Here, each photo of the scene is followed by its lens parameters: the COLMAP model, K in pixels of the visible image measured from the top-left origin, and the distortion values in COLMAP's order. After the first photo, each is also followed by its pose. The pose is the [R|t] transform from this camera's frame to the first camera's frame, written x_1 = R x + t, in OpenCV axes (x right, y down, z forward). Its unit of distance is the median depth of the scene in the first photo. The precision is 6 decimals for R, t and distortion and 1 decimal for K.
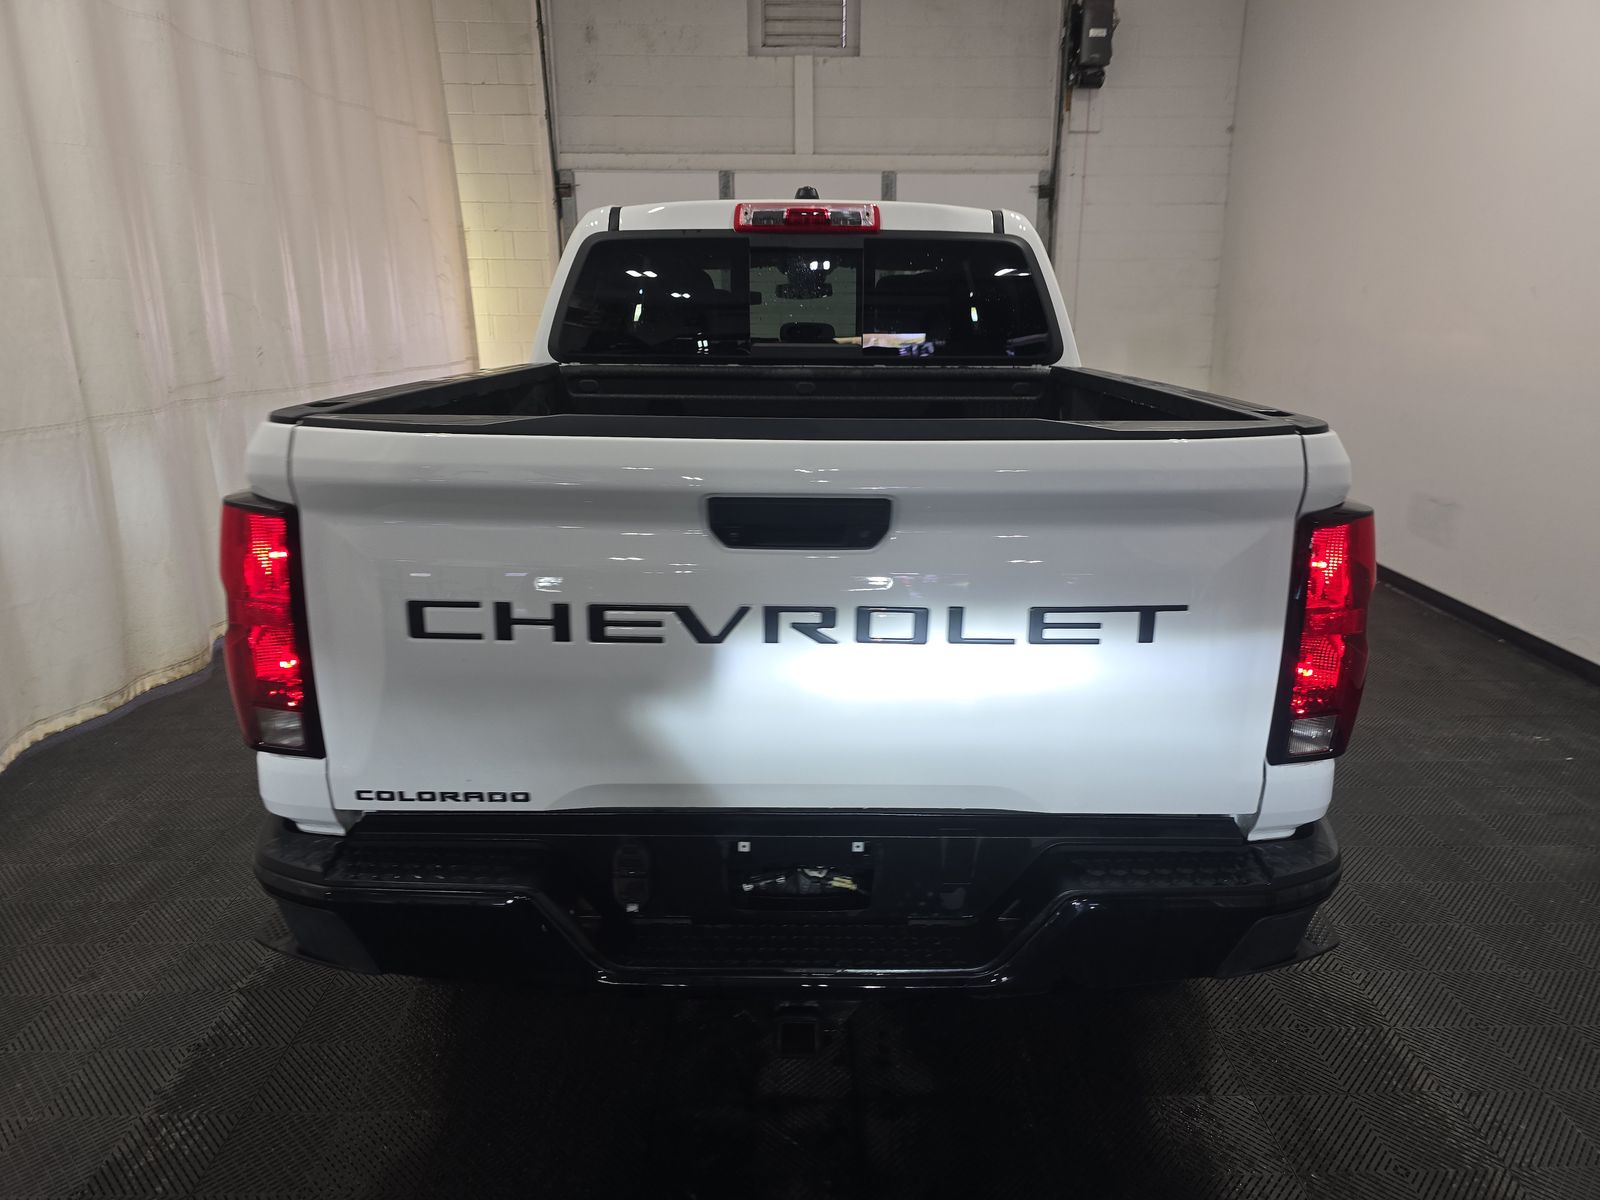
lens RADIAL K [[1049.6, 0, 821.4], [0, 1049.6, 598.0], [0, 0, 1]] dist [0.039123, -0.041275]
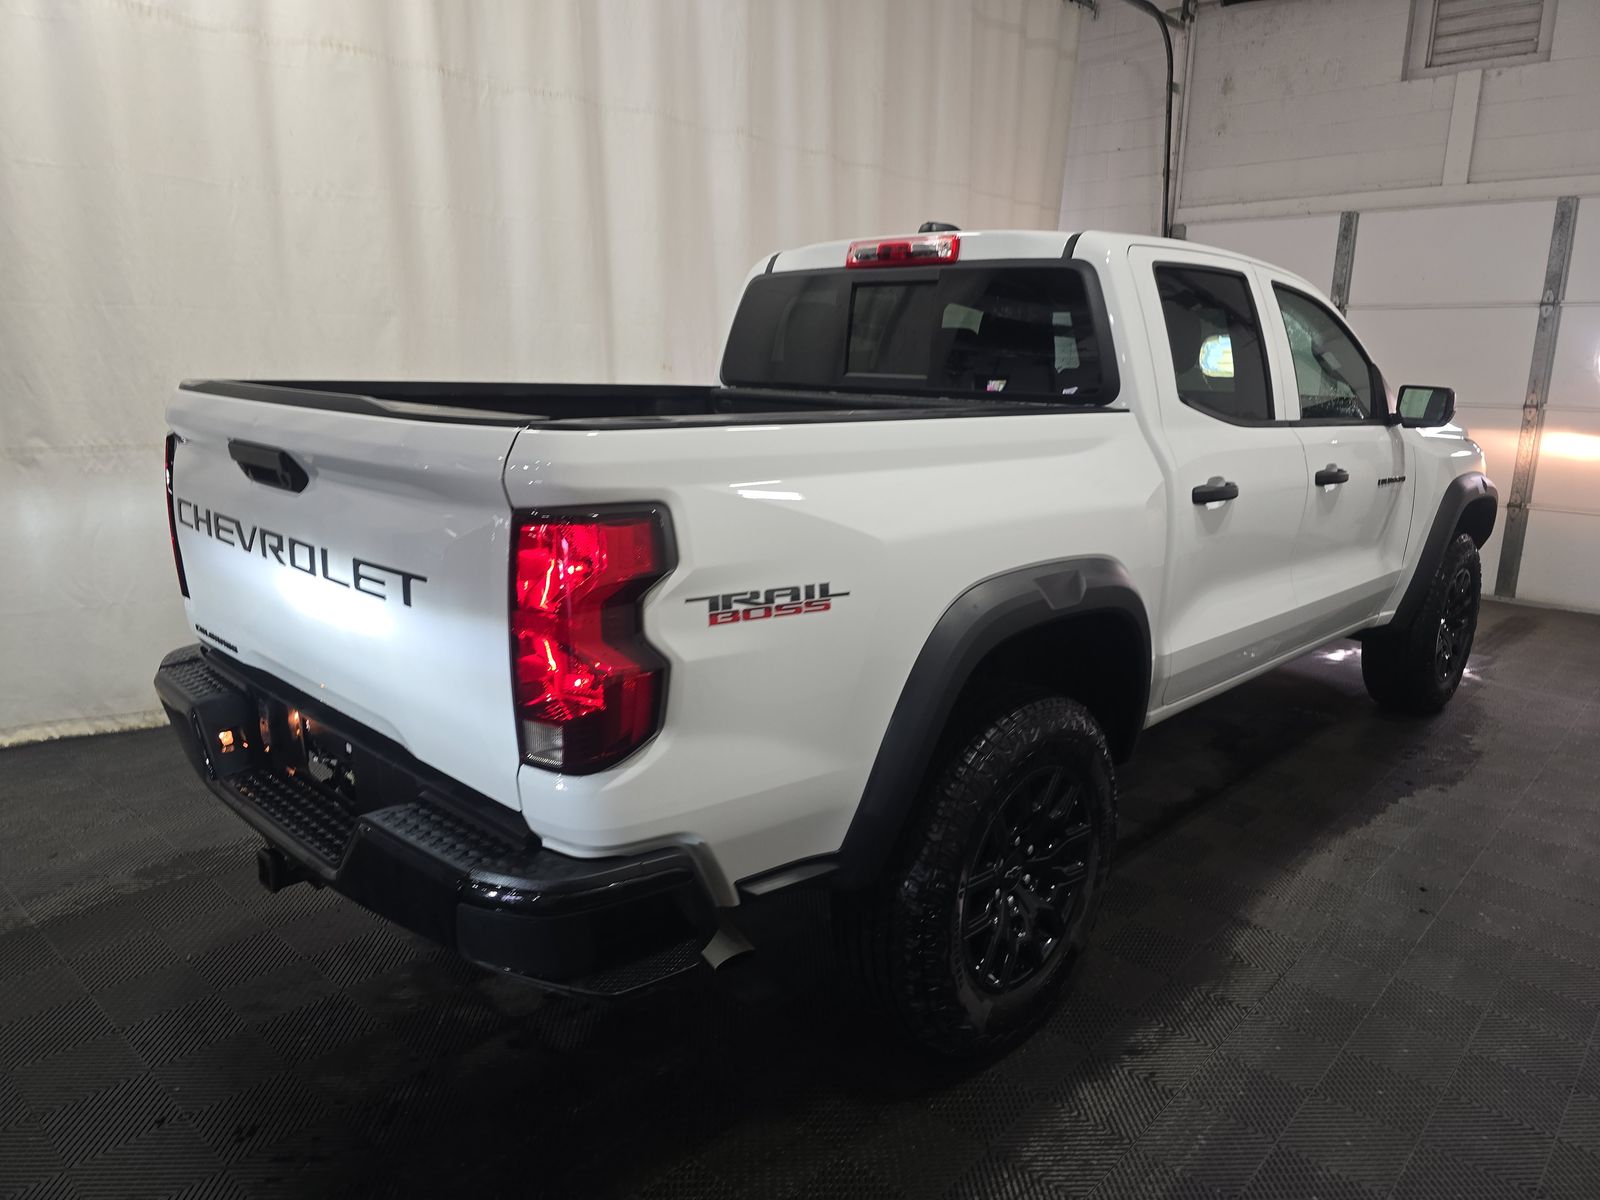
lens RADIAL K [[1049.6, 0, 821.4], [0, 1049.6, 598.0], [0, 0, 1]] dist [0.039123, -0.041275]
pose [[0.726348, 0.163219, -0.667666, 0.656511], [-0.201637, 0.979255, 0.020032, -0.036512], [0.657086, 0.120076, 0.744191, 0.223808]]
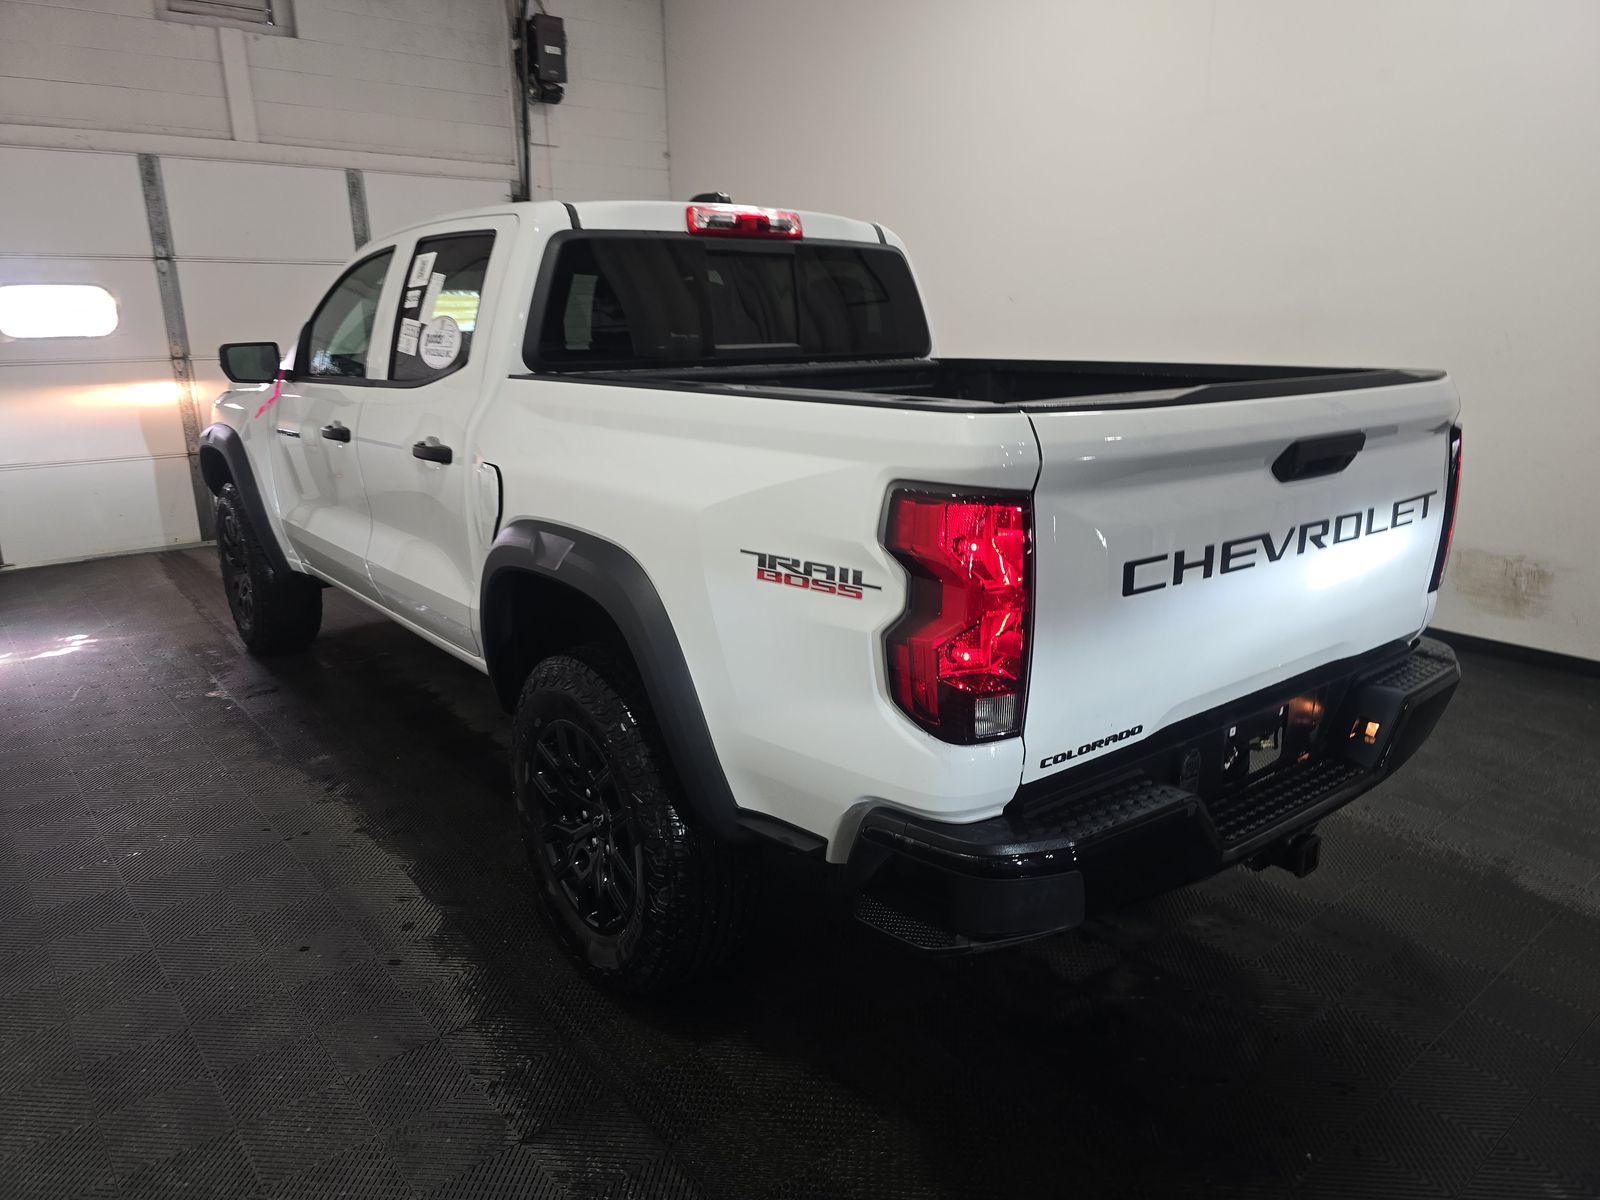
lens RADIAL K [[1049.6, 0, 821.4], [0, 1049.6, 598.0], [0, 0, 1]] dist [0.039123, -0.041275]
pose [[0.787423, -0.168785, 0.592855, -0.622846], [0.175495, 0.983364, 0.046873, -0.033024], [-0.590903, 0.067134, 0.803944, 0.143575]]
